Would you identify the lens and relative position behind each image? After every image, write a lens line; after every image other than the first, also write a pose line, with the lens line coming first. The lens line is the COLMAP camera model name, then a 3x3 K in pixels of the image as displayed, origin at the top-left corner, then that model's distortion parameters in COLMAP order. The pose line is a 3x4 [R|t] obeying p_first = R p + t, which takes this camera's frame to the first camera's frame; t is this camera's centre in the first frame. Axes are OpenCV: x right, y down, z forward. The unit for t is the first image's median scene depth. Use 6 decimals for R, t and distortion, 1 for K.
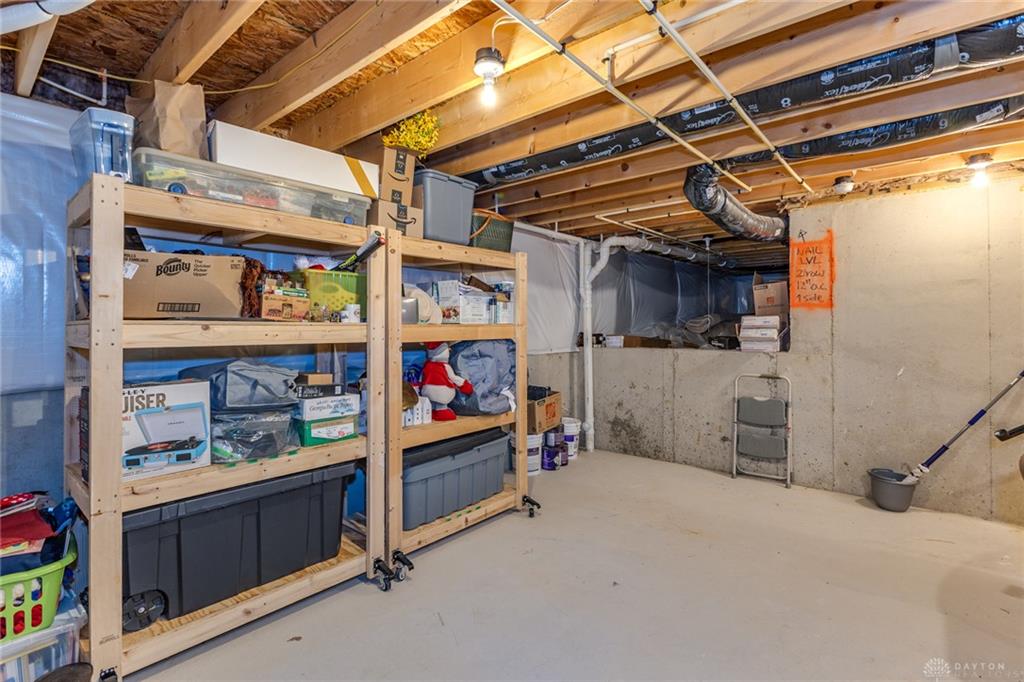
lens RADIAL K [[446.4, 0, 510.4], [0, 446.4, 317.9], [0, 0, 1]] dist [0.001278, -0.000011]
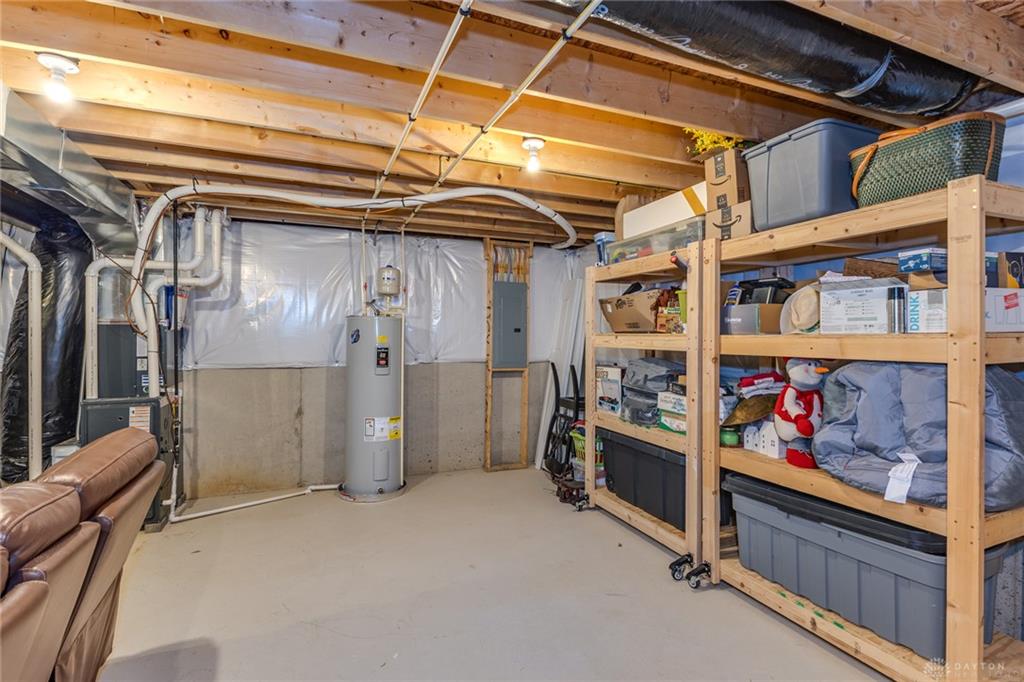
lens RADIAL K [[454.6, 0, 511.1], [0, 454.6, 326.5], [0, 0, 1]] dist [0.003901, 0.000543]
pose [[-0.387158, -0.016495, -0.921866, 0.892410], [0.016983, 0.999543, -0.025017, 0.013738], [0.921857, -0.025341, -0.386701, 1.046666]]
